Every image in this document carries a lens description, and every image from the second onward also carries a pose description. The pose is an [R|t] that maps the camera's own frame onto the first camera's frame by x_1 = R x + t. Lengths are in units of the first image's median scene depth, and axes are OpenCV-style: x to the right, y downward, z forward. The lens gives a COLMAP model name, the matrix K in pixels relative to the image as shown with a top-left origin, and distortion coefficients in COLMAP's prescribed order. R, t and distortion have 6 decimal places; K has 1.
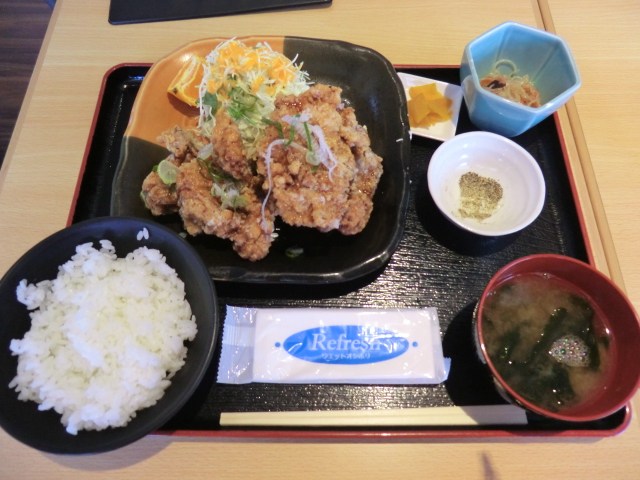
lens RADIAL K [[452.6, 0, 320.0], [0, 452.6, 240.0], [0, 0, 1]] dist [0.000420, 0.000057]
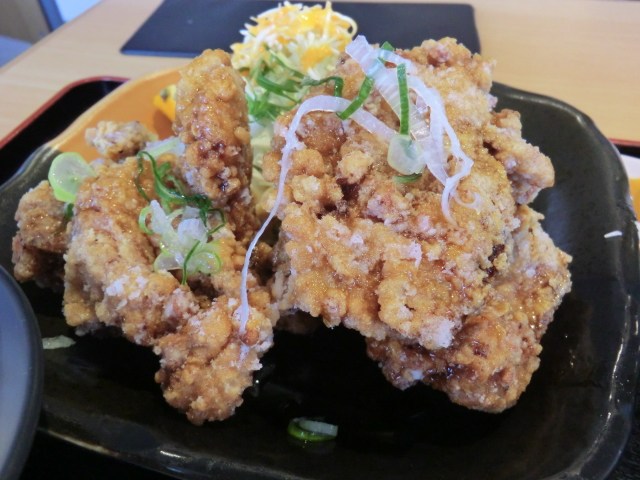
lens RADIAL K [[696.9, 0, 320.0], [0, 696.9, 240.0], [0, 0, 1]] dist [-0.133115, 0.022987]
pose [[0.971637, 0.156177, -0.177571, 0.026392], [-0.216760, 0.888371, -0.404738, 0.124098], [0.094538, 0.431748, 0.897026, 0.469487]]
